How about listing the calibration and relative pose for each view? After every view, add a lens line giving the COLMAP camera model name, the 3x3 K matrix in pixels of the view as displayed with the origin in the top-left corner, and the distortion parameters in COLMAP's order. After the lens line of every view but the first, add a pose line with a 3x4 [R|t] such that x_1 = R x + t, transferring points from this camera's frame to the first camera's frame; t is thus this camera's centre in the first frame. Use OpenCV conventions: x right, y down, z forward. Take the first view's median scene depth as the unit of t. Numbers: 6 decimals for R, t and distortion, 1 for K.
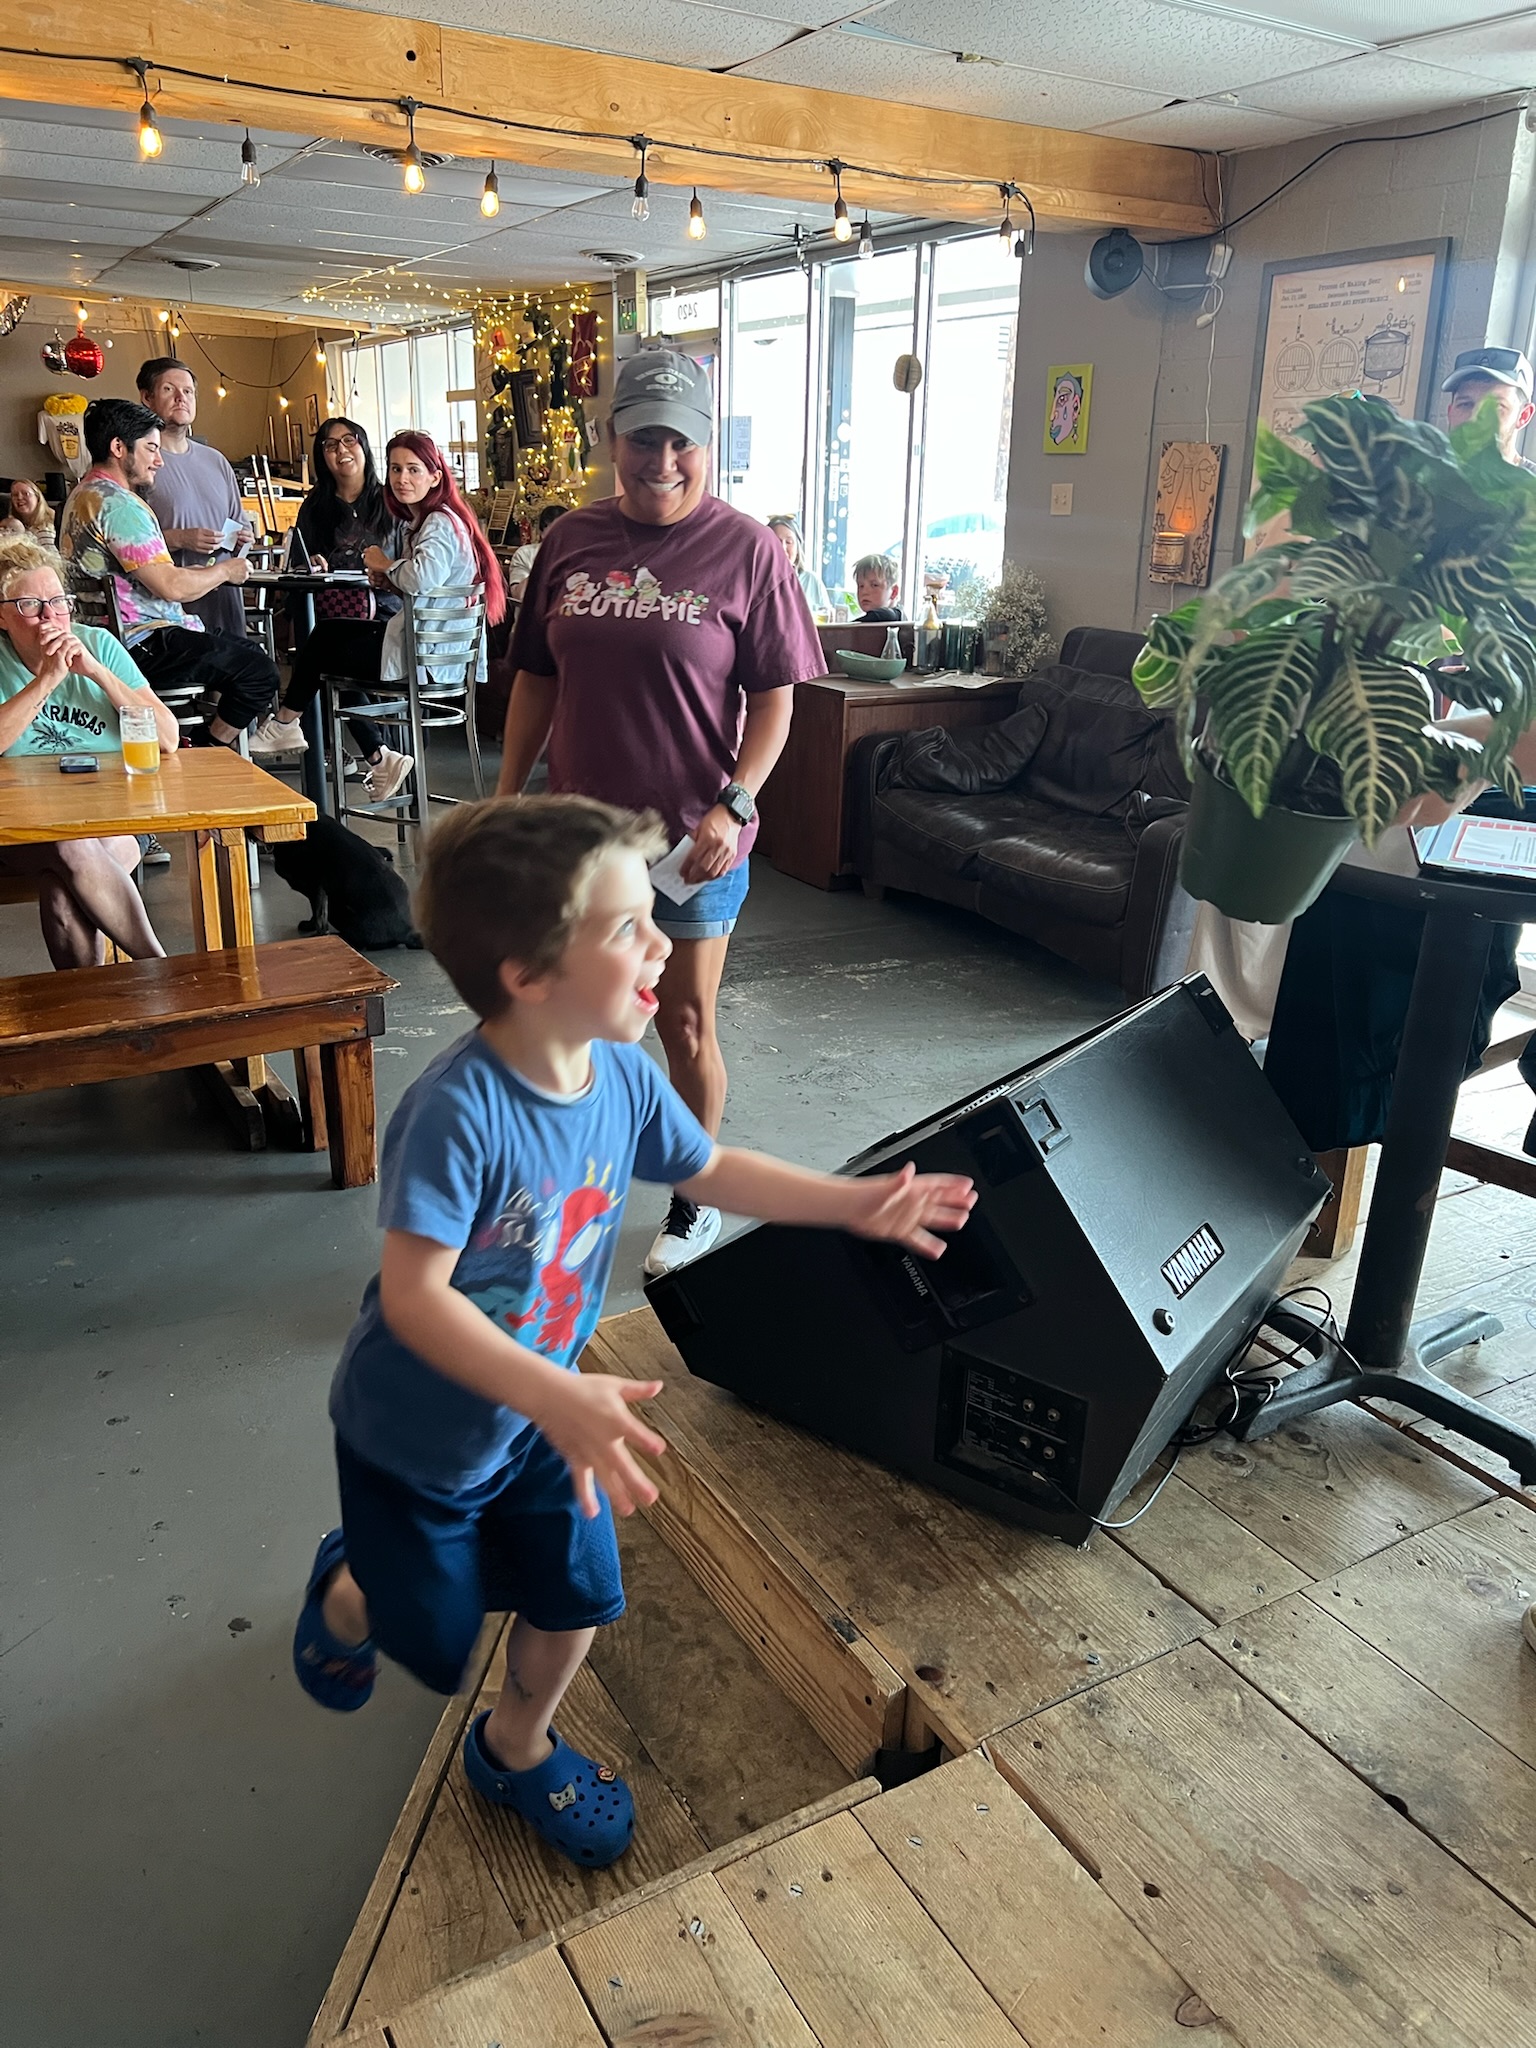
lens RADIAL K [[1534.1, 0, 751.9], [0, 1534.1, 1069.6], [0, 0, 1]] dist [0.009242, -0.024893]
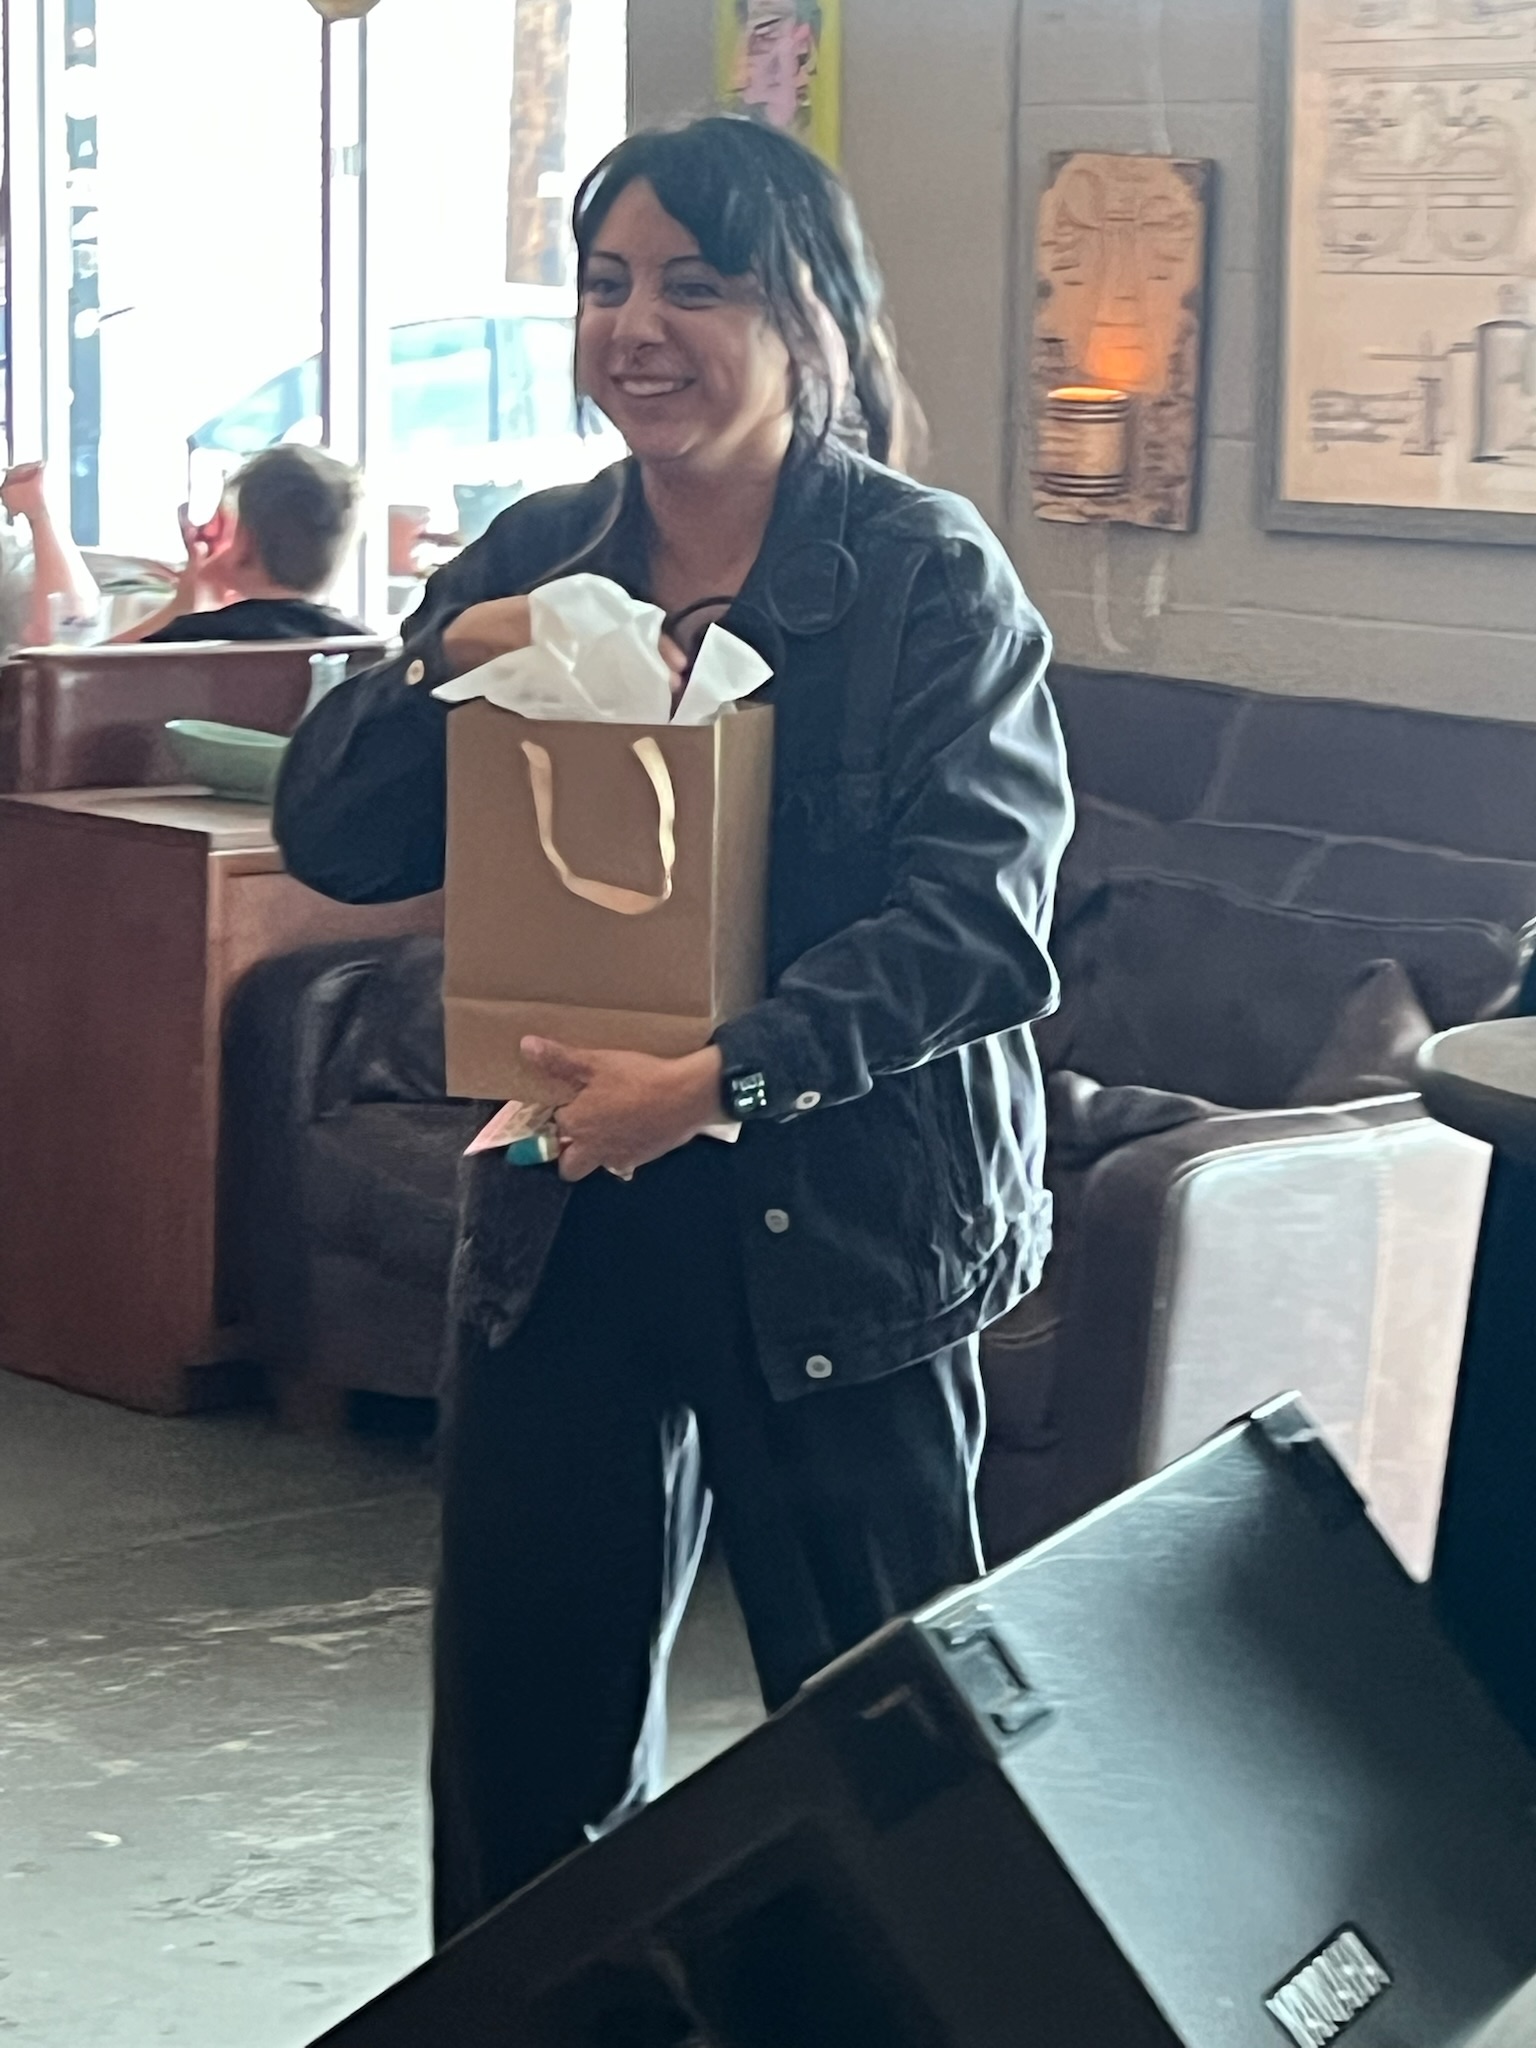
lens RADIAL K [[5190.5, 0, 768.0], [0, 5190.5, 1024.0], [0, 0, 1]] dist [0.256755, -0.548899]
pose [[0.980385, -0.030535, 0.194713, -0.046332], [0.070140, 0.977304, -0.199894, 0.039333], [-0.184189, 0.209631, 0.960276, -0.142214]]
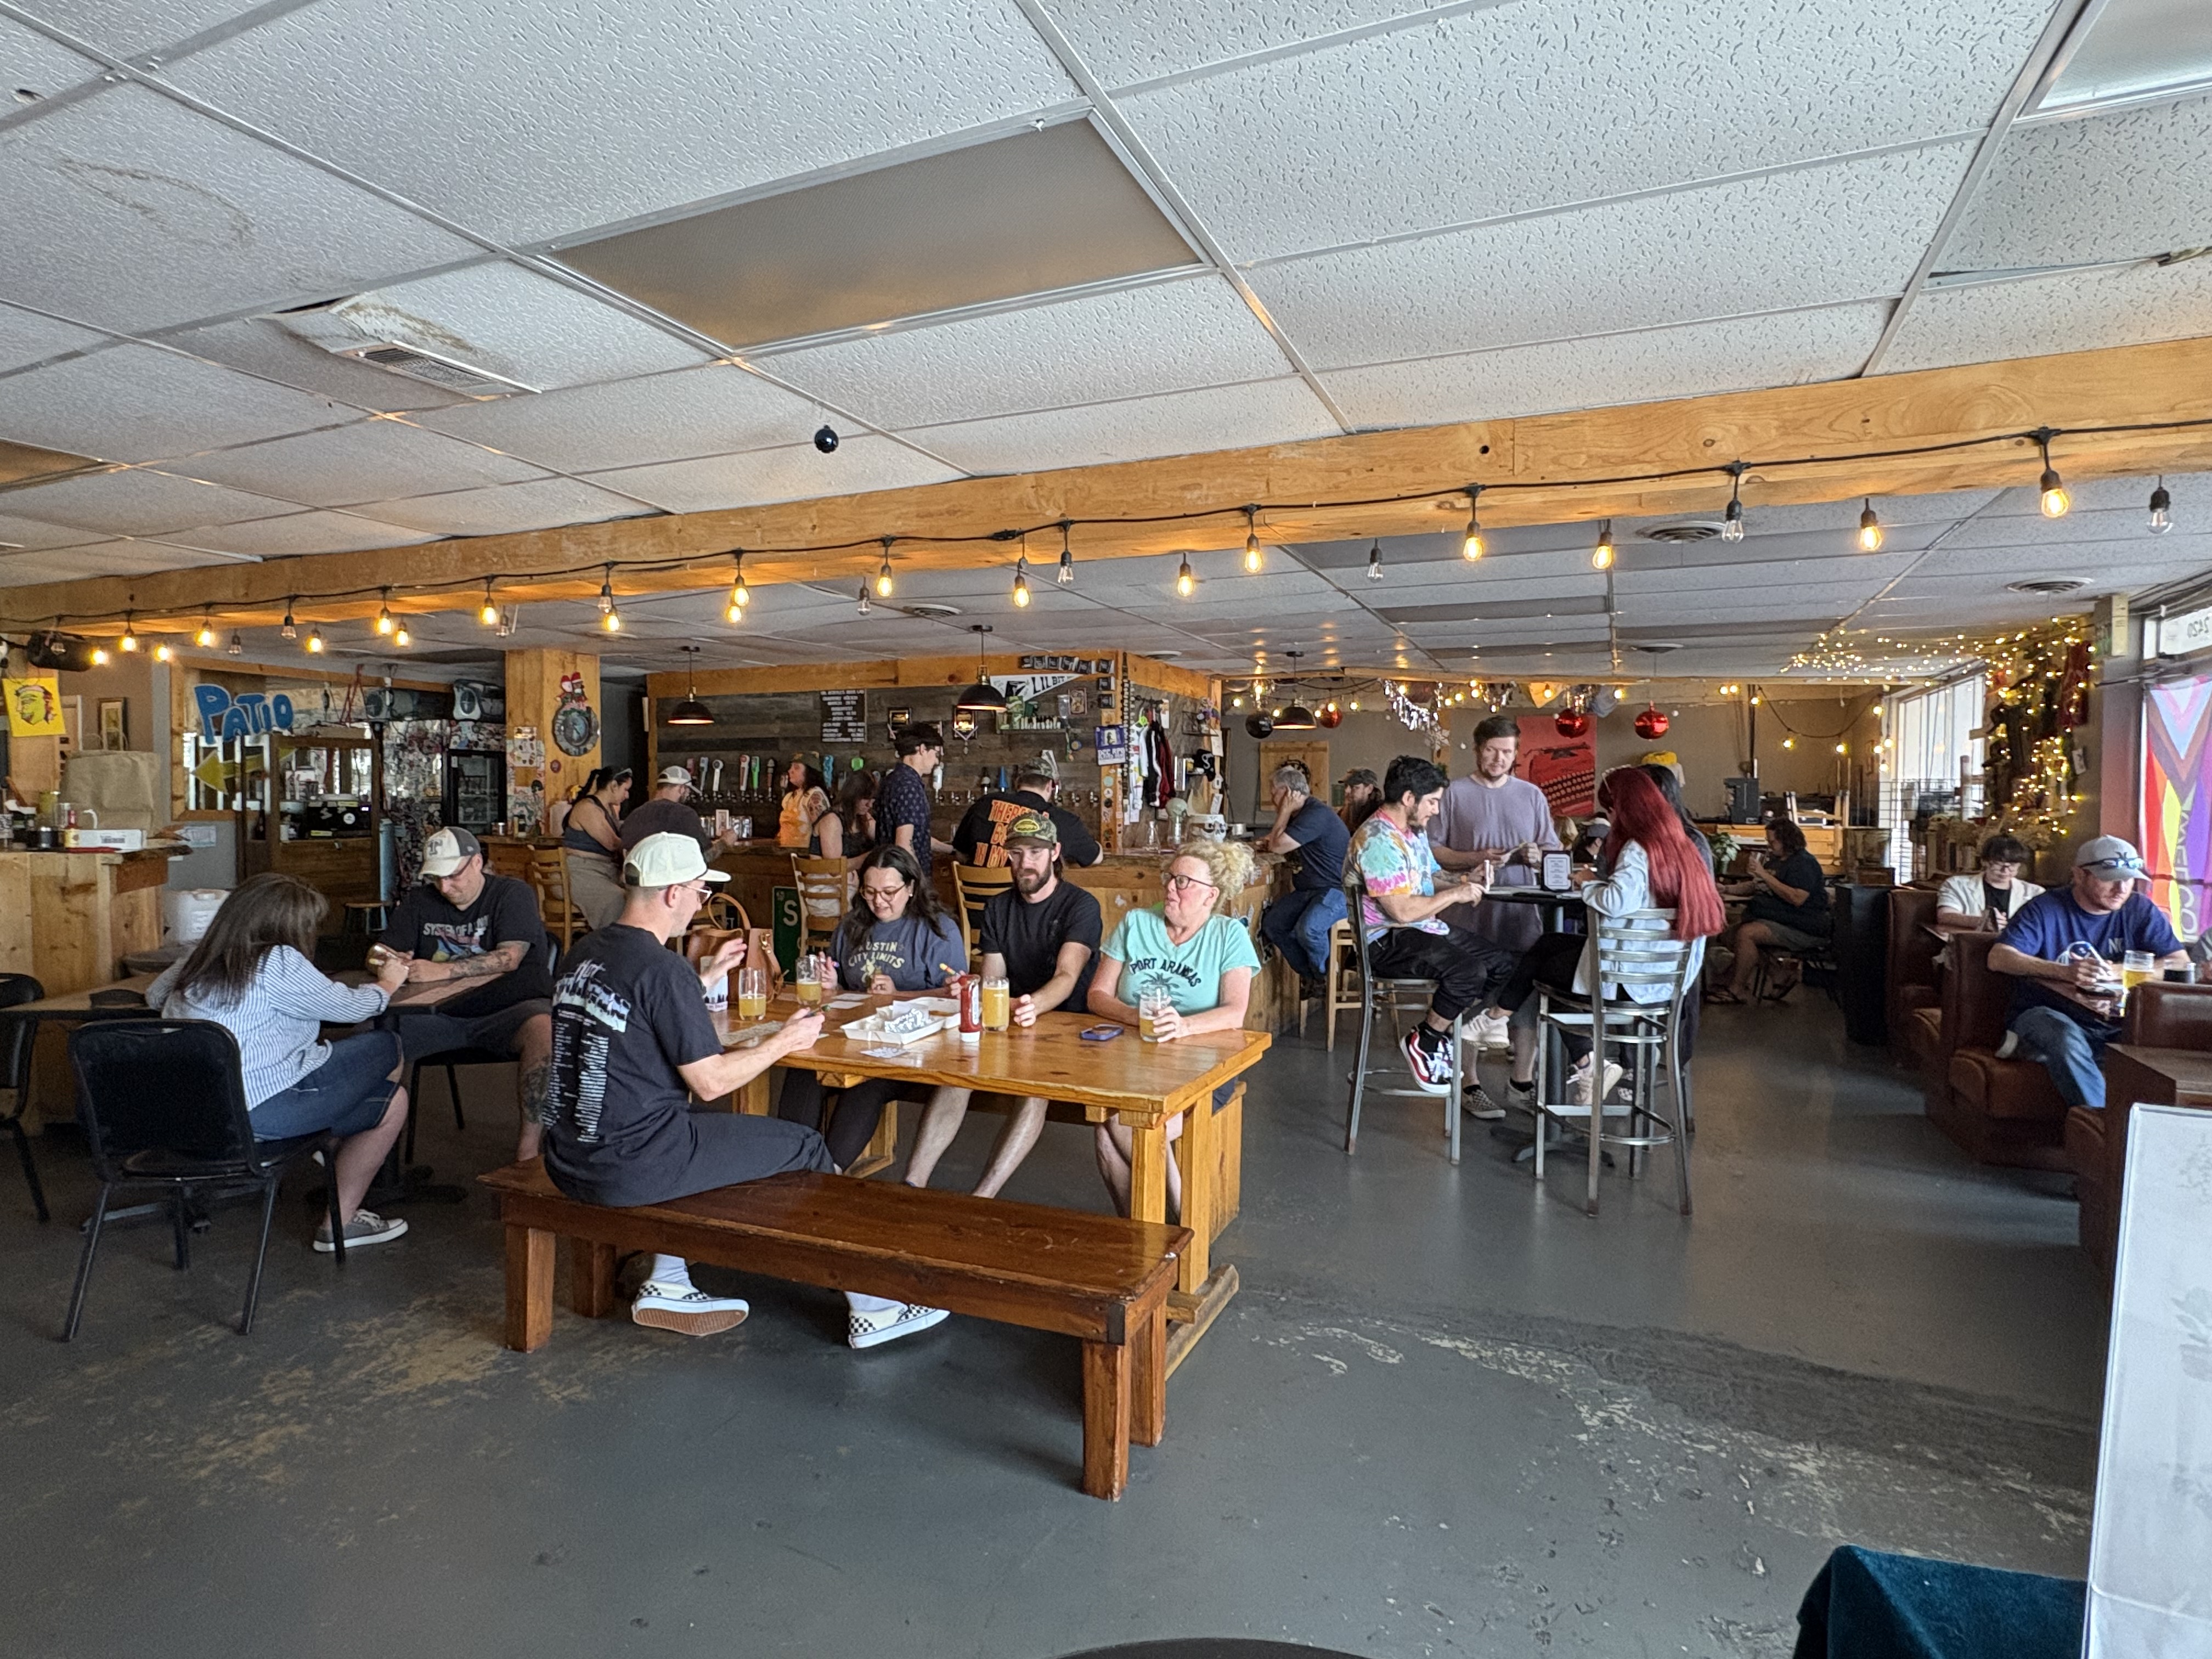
lens RADIAL K [[1183.2, 0, 1106.0], [0, 1183.2, 829.5], [0, 0, 1]] dist [0.001037, -0.000127]
pose [[0.587480, 0.000200, -0.809238, 0.206394], [-0.281908, 0.937410, -0.204425, -0.100266], [0.758548, 0.348227, 0.550766, 0.275844]]
